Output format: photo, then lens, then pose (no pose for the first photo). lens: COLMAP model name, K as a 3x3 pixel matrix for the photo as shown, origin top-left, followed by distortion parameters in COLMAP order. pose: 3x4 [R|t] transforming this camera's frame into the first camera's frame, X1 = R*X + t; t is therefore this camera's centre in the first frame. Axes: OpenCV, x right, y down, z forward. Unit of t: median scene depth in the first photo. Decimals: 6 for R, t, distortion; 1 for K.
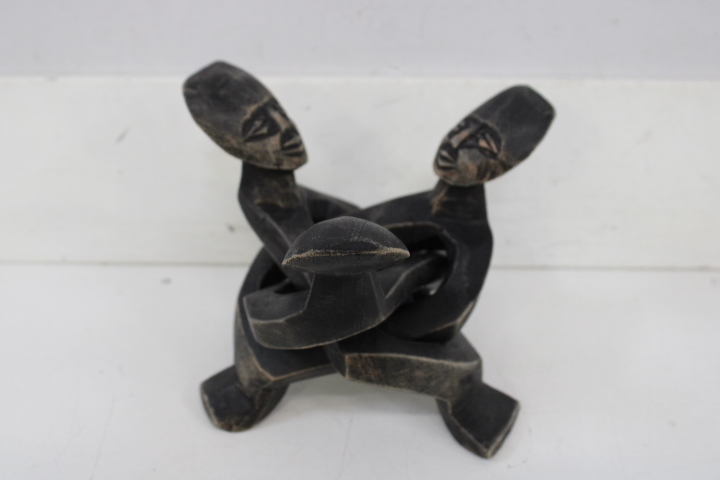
lens RADIAL K [[958.8, 0, 360.1], [0, 958.8, 242.4], [0, 0, 1]] dist [-0.061591, 0.000000]
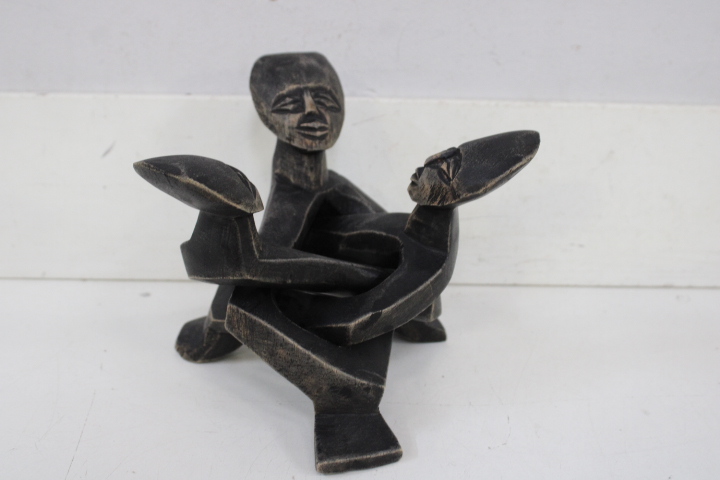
lens RADIAL K [[958.8, 0, 364.8], [0, 958.8, 245.1], [0, 0, 1]] dist [-0.061591, 0.000000]
pose [[0.998679, 0.008015, 0.050754, -0.023797], [-0.000945, 0.990455, -0.137830, 0.132937], [-0.051374, 0.137600, 0.989155, -0.020283]]
